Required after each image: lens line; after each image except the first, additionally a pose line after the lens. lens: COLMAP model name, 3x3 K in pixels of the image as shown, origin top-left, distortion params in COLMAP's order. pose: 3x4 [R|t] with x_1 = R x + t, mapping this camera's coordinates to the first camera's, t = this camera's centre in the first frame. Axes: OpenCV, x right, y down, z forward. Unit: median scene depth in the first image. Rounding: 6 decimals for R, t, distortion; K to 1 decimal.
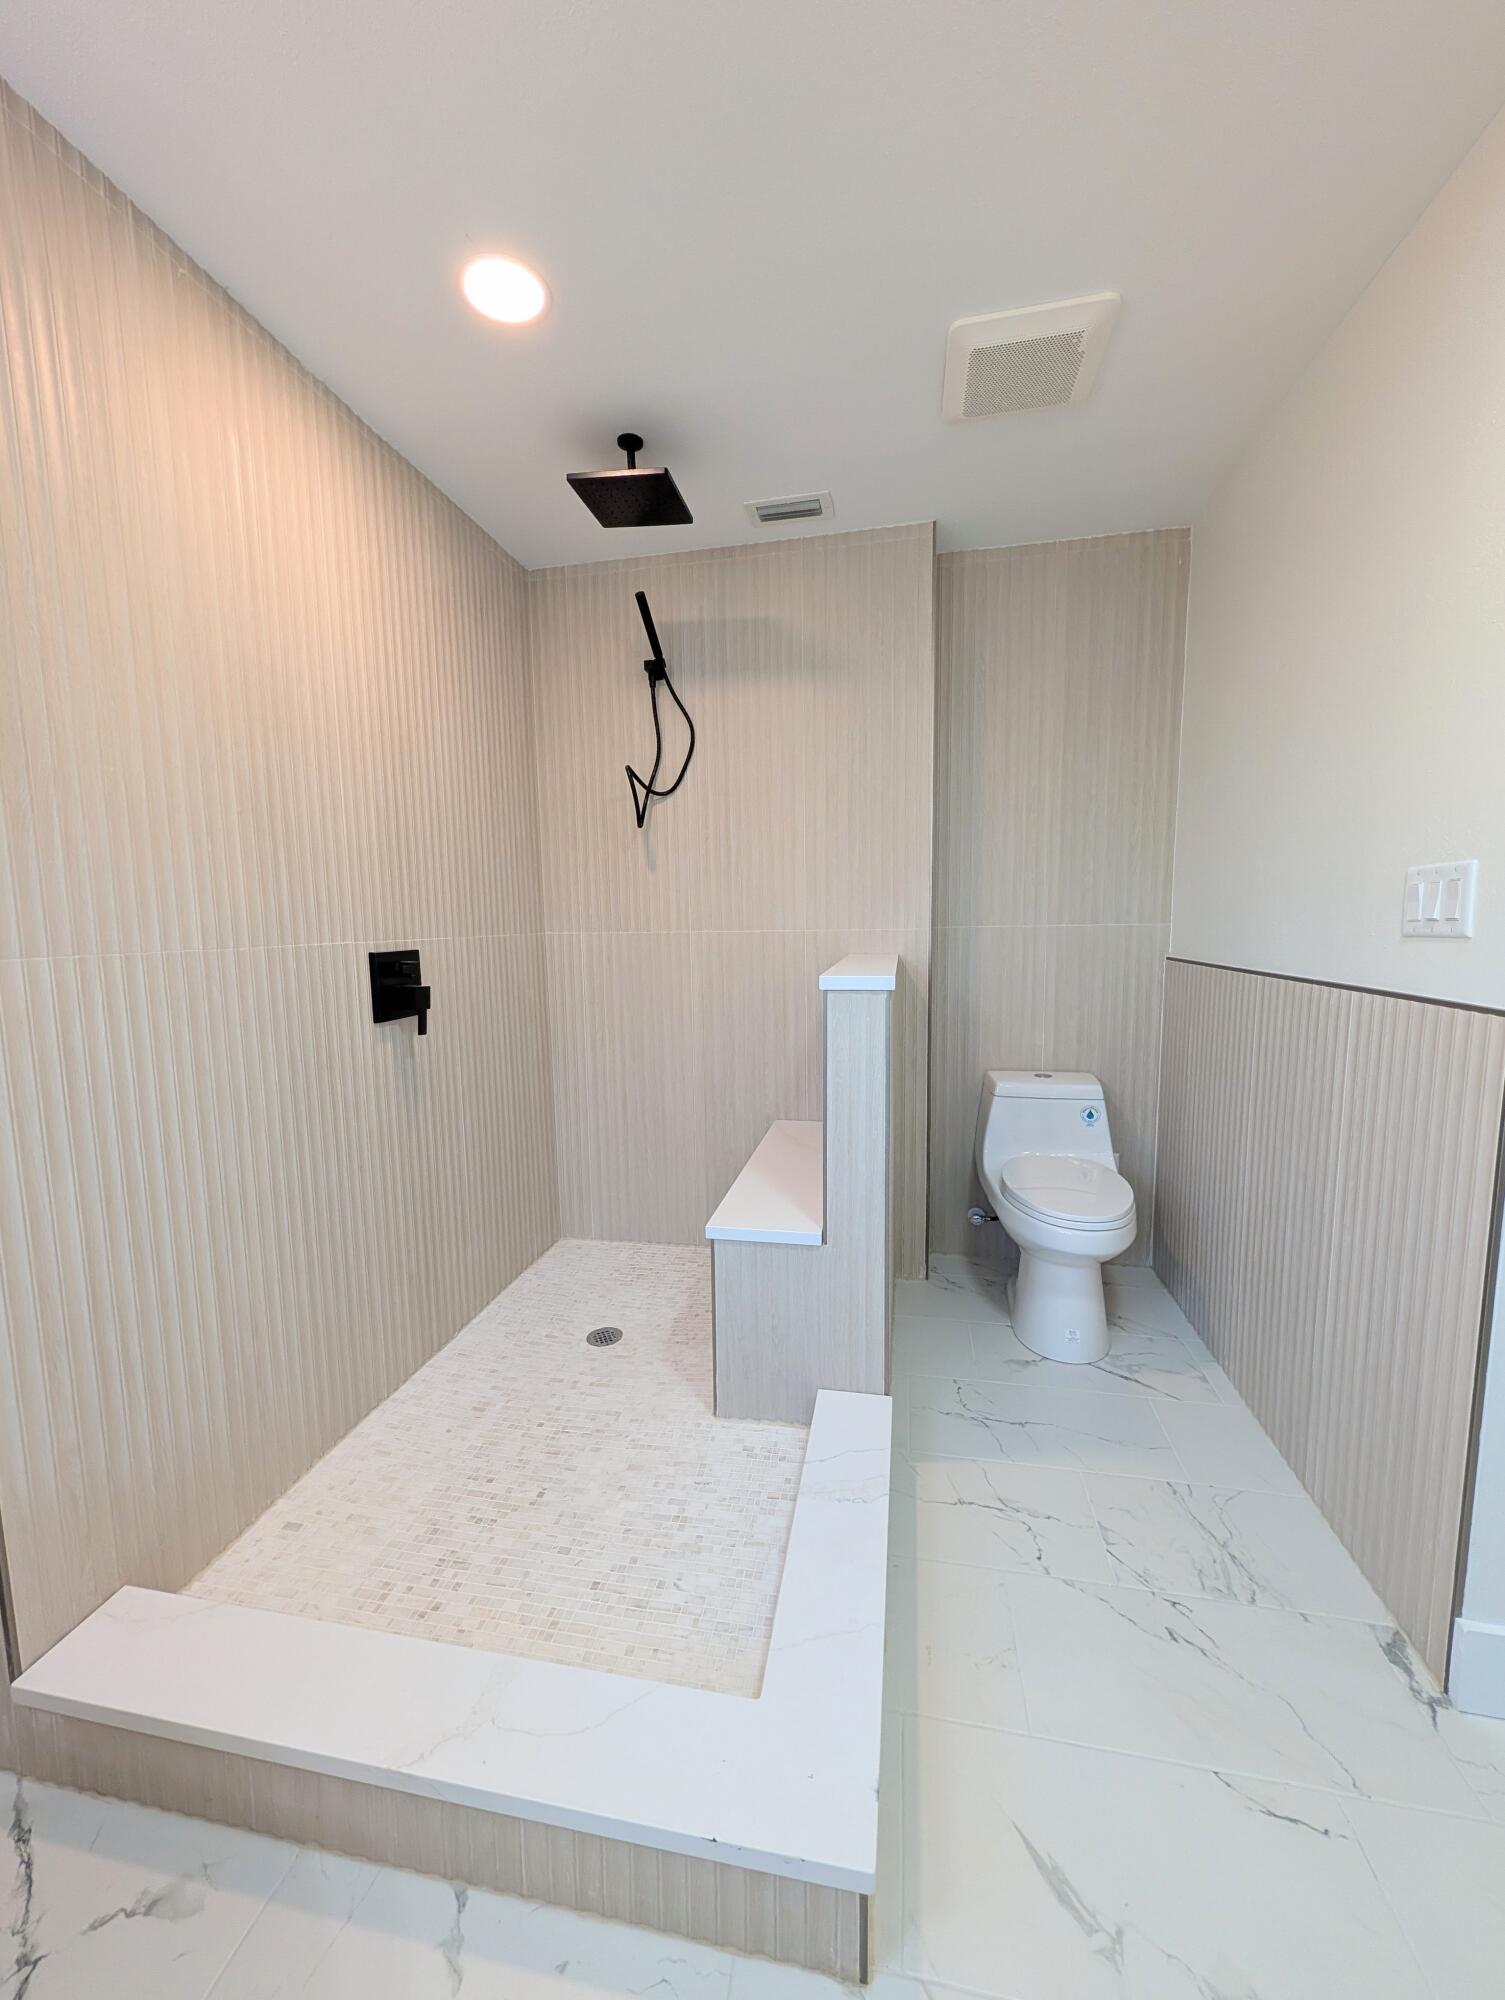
lens RADIAL K [[767.3, 0, 747.5], [0, 767.3, 1002.4], [0, 0, 1]] dist [0.000346, -0.000087]
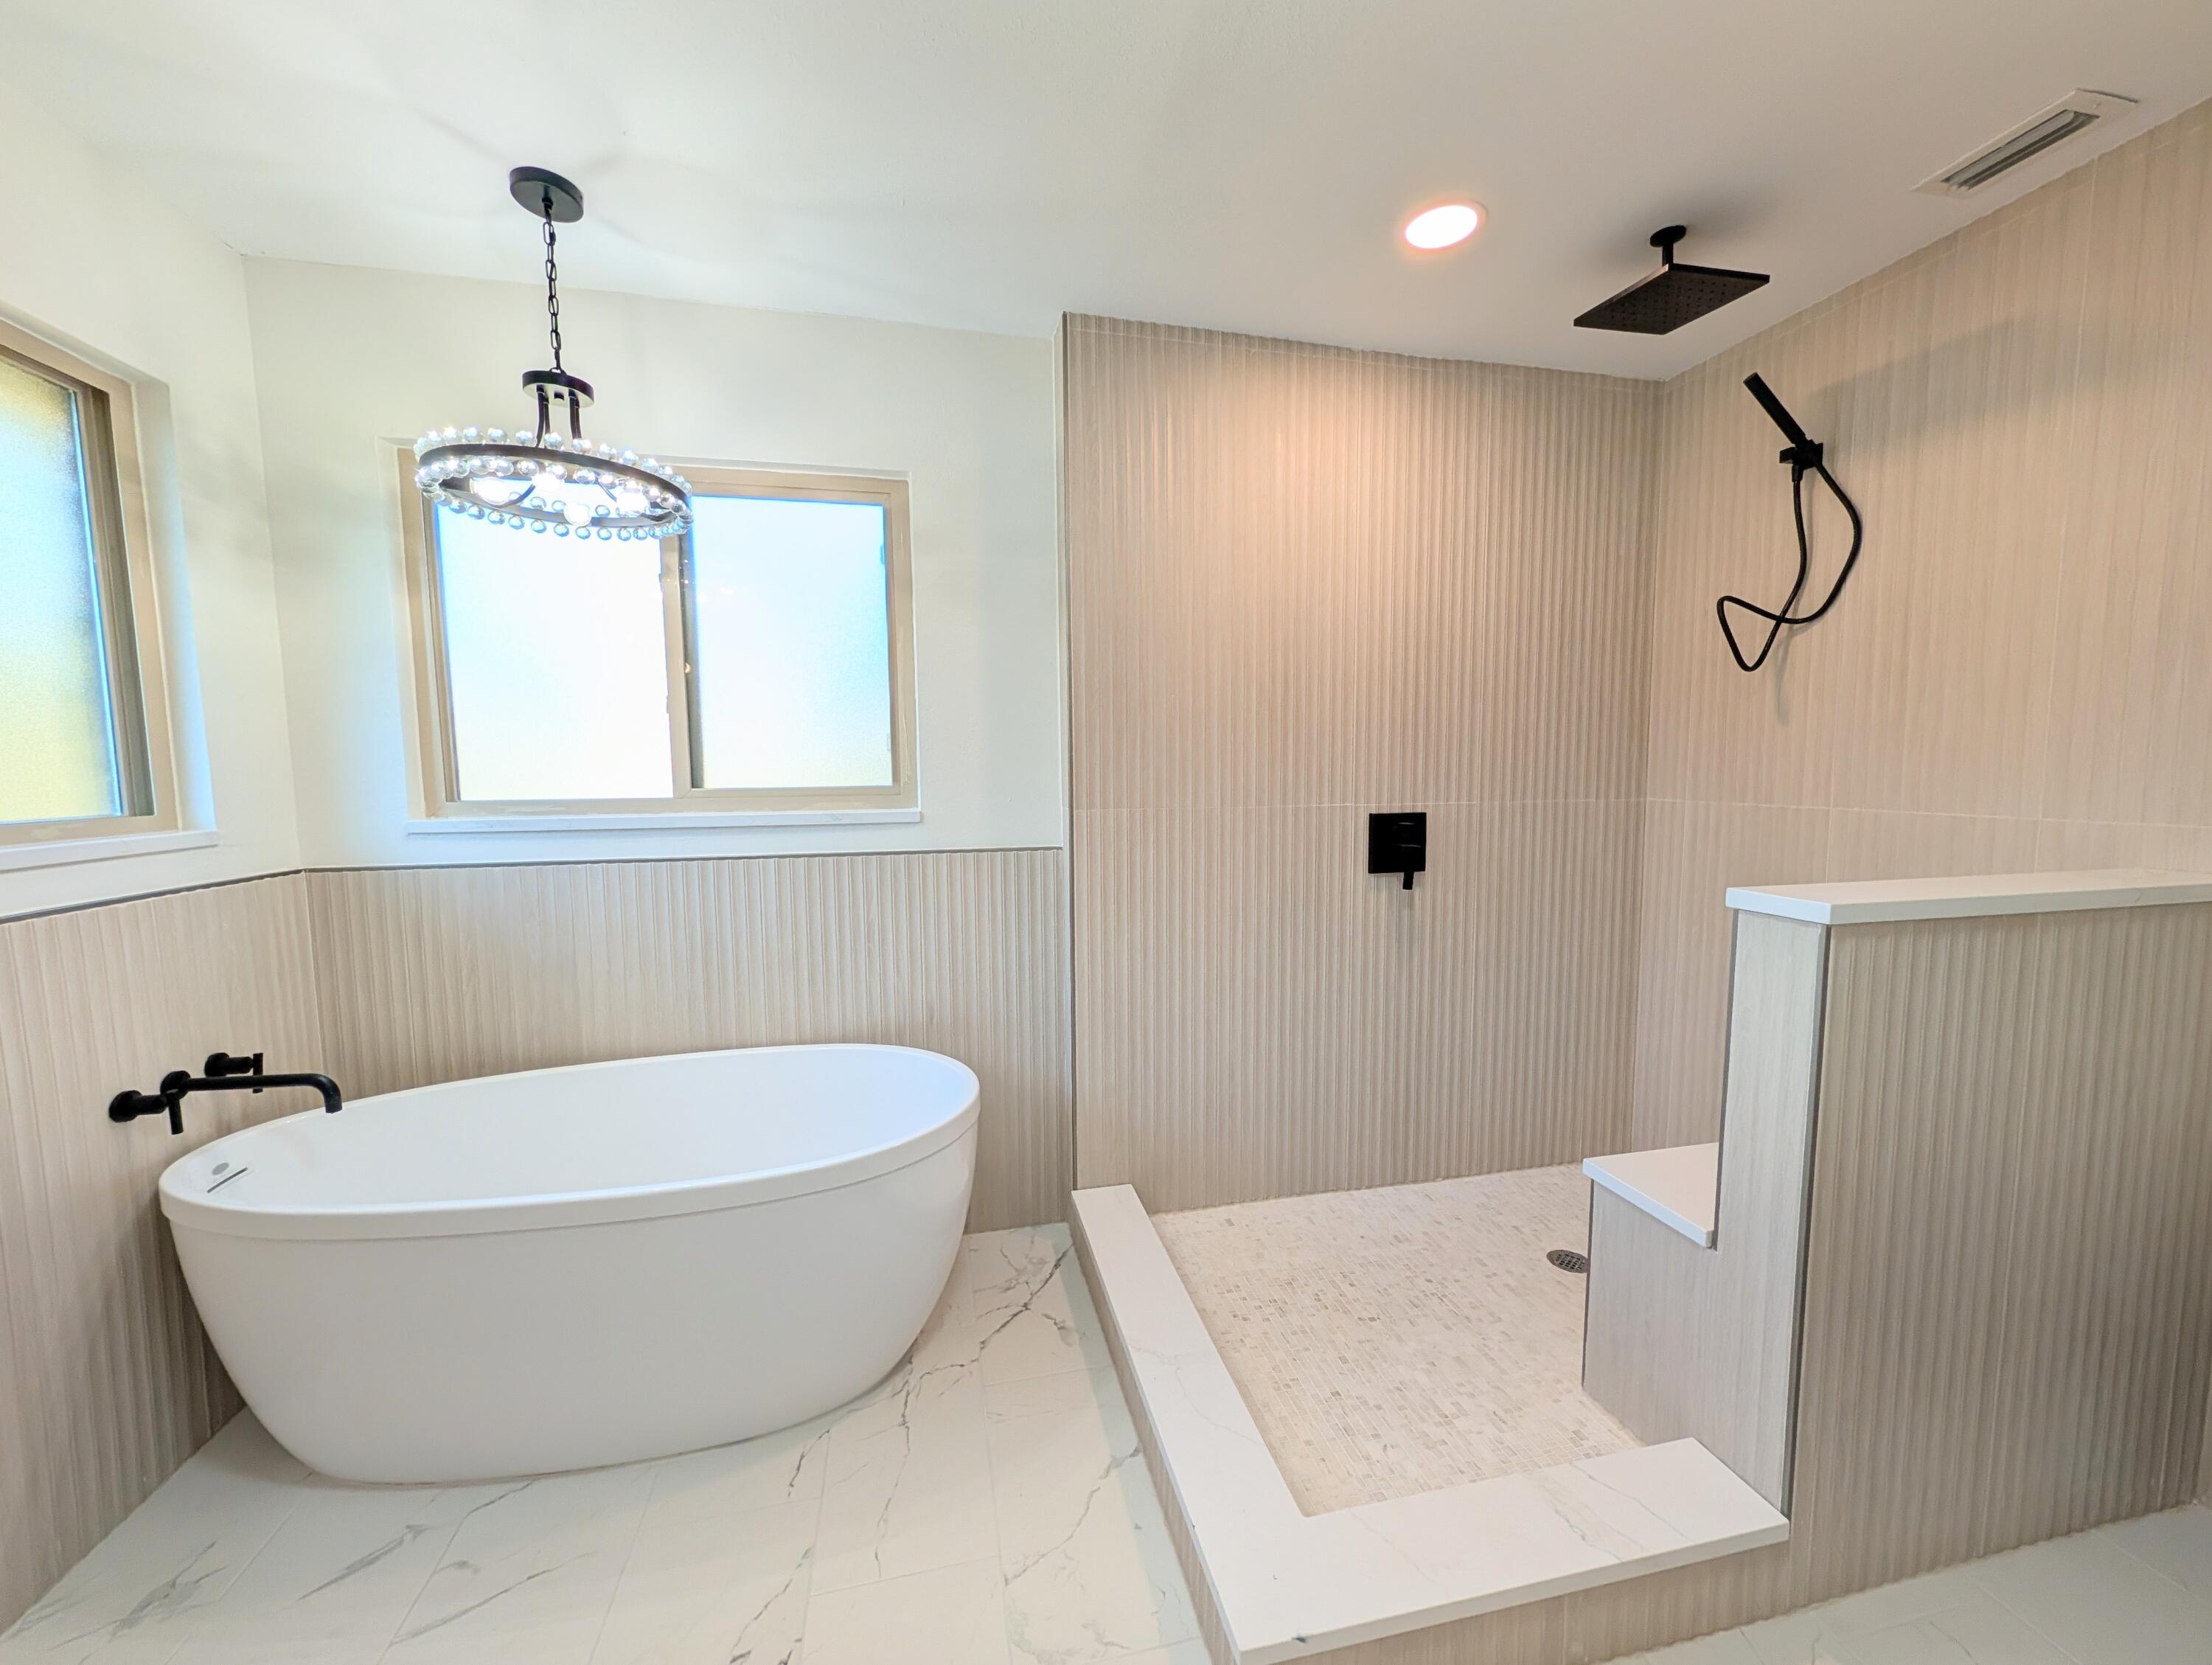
lens RADIAL K [[848.7, 0, 1106.6], [0, 848.7, 837.5], [0, 0, 1]] dist [0.000346, -0.000087]
pose [[0.400271, 0.094057, -0.911557, 0.521402], [-0.099274, 0.993315, 0.058901, -0.062898], [0.911004, 0.066918, 0.406932, 0.098490]]
